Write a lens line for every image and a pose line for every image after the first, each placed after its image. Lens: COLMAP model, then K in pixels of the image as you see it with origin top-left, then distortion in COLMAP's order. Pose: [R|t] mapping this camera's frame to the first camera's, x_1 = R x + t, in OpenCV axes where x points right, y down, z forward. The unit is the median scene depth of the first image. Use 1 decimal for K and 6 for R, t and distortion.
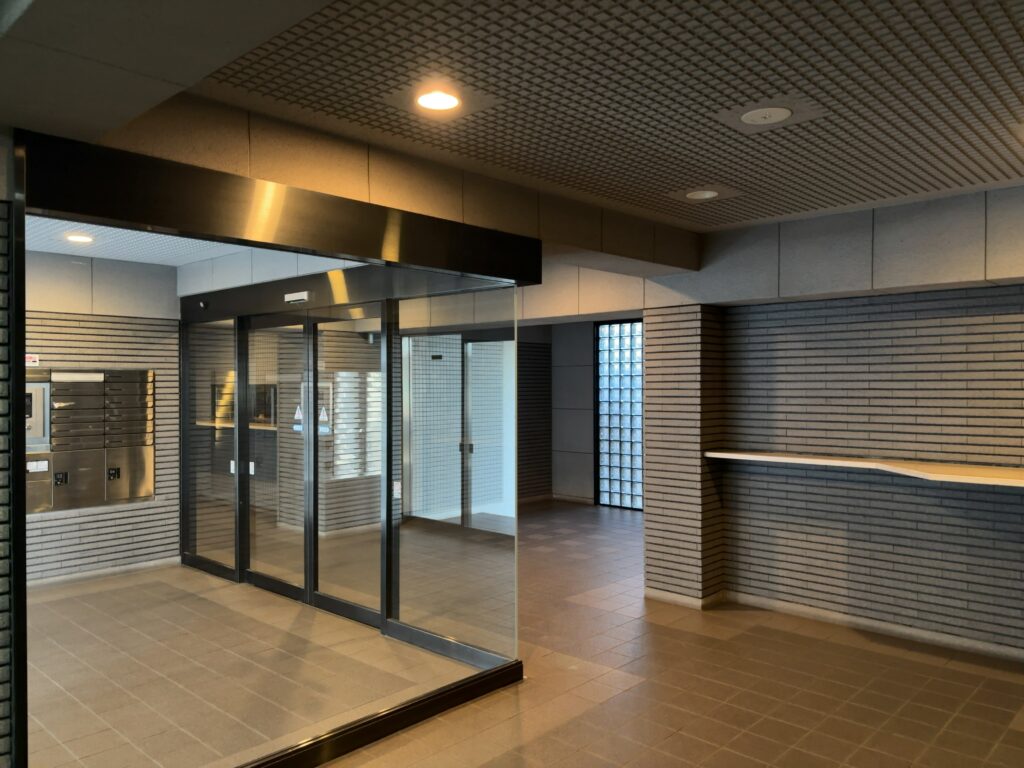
lens RADIAL K [[772.2, 0, 515.3], [0, 772.2, 387.0], [0, 0, 1]] dist [0.005673, 0.008098]
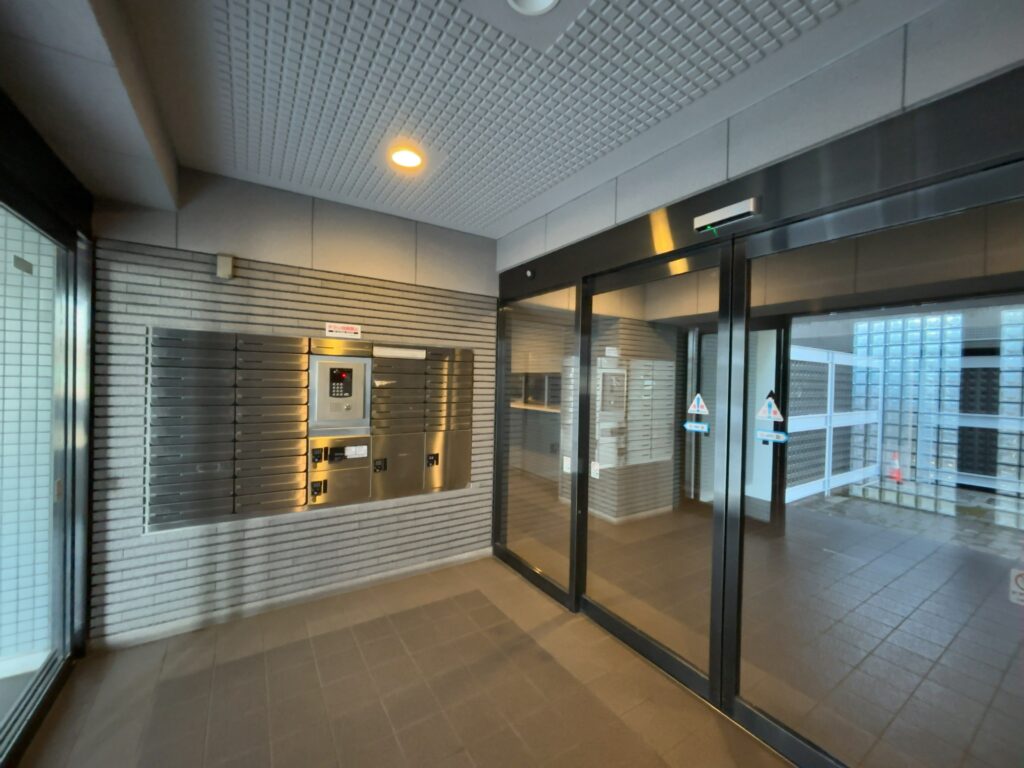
lens RADIAL K [[412.3, 0, 511.3], [0, 412.3, 382.2], [0, 0, 1]] dist [0.003568, -0.001445]
pose [[0.967535, 0.026204, -0.251376, -0.311818], [-0.026107, 0.999652, 0.003722, 0.015823], [0.251386, 0.002961, 0.967882, 0.557274]]
